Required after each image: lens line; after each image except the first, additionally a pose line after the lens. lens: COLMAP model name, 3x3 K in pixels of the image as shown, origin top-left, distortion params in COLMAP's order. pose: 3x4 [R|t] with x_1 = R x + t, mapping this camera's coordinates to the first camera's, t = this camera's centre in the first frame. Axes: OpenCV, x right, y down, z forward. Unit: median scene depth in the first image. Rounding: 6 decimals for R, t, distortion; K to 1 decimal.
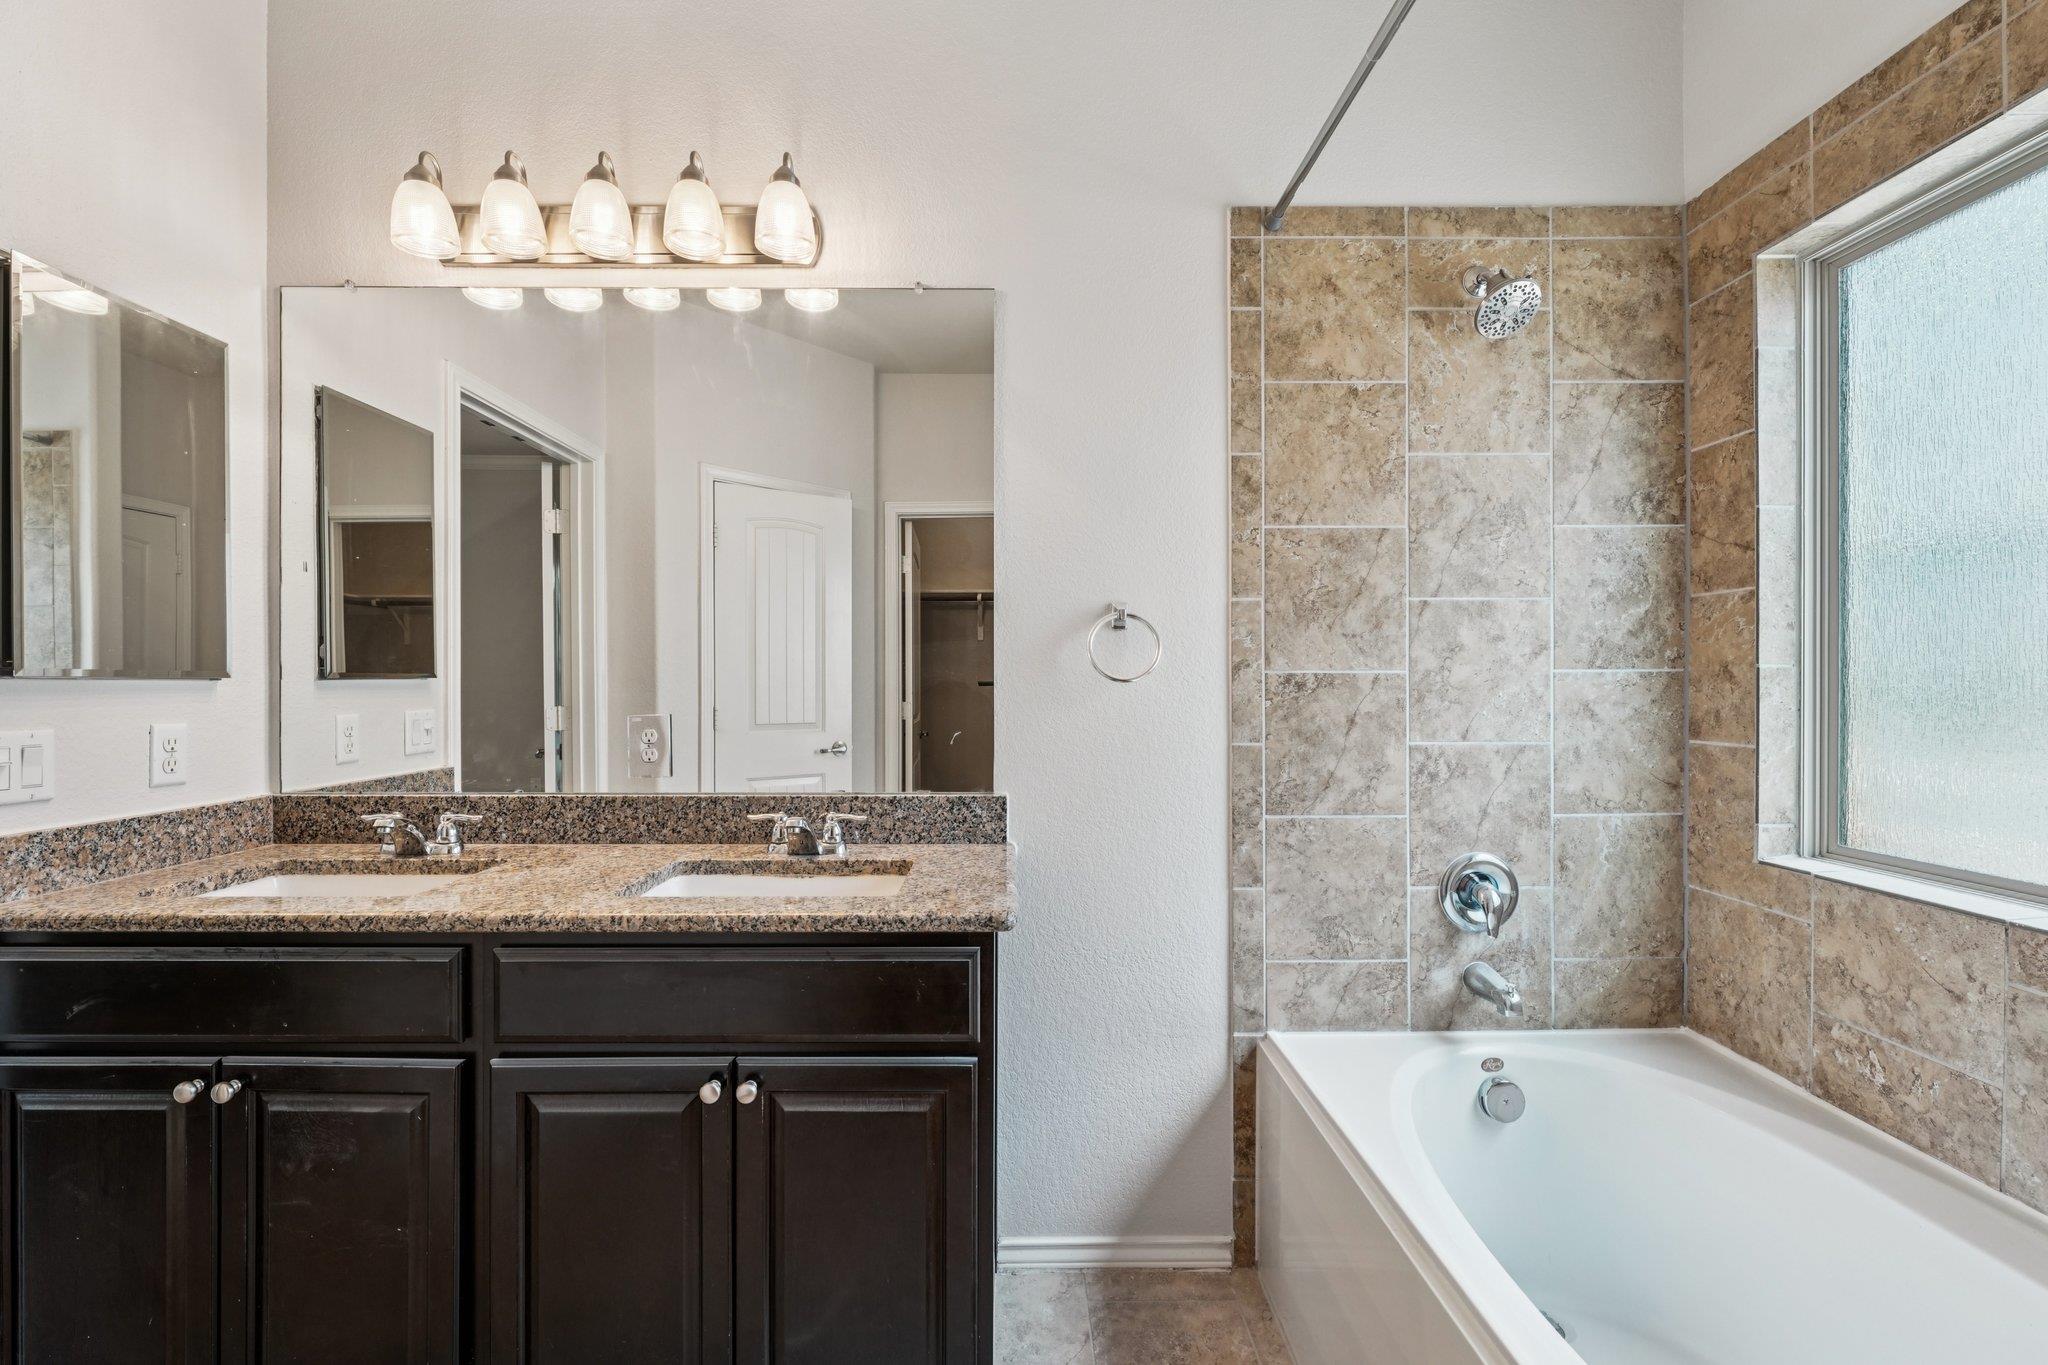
lens RADIAL K [[872.6, 0, 1010.5], [0, 872.6, 684.5], [0, 0, 1]] dist [-0.007123, -0.000067]
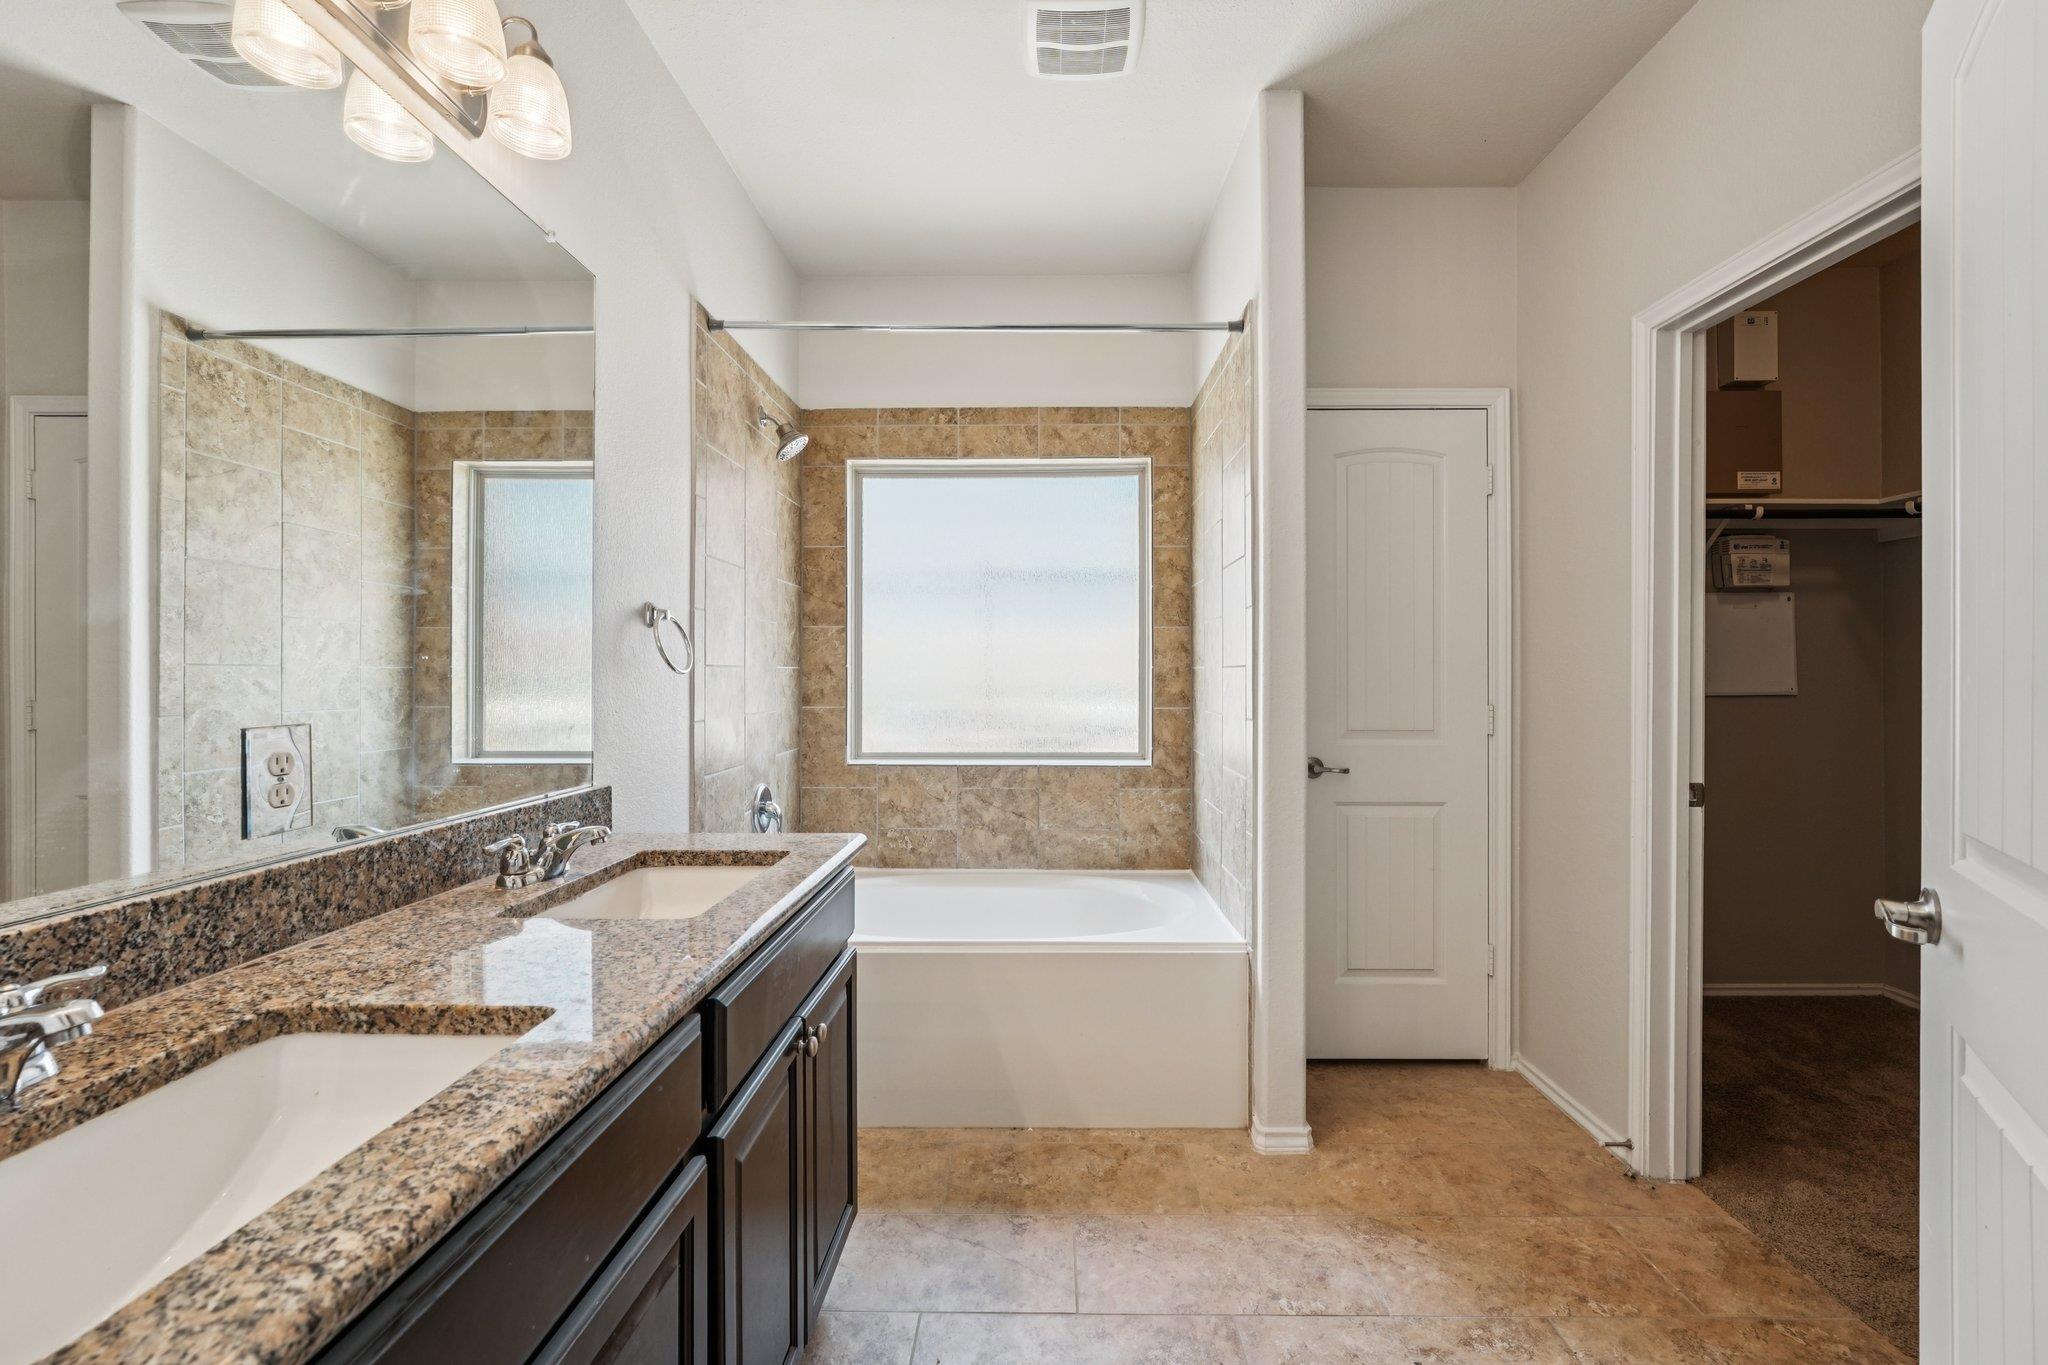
lens RADIAL K [[836.7, 0, 1041.4], [0, 836.7, 669.8], [0, 0, 1]] dist [-0.009964, 0.001551]
pose [[0.023227, 0.007437, 0.999703, -0.958403], [0.004263, 0.999963, -0.007537, 0.002932], [-0.999721, 0.004437, 0.023194, 0.470891]]
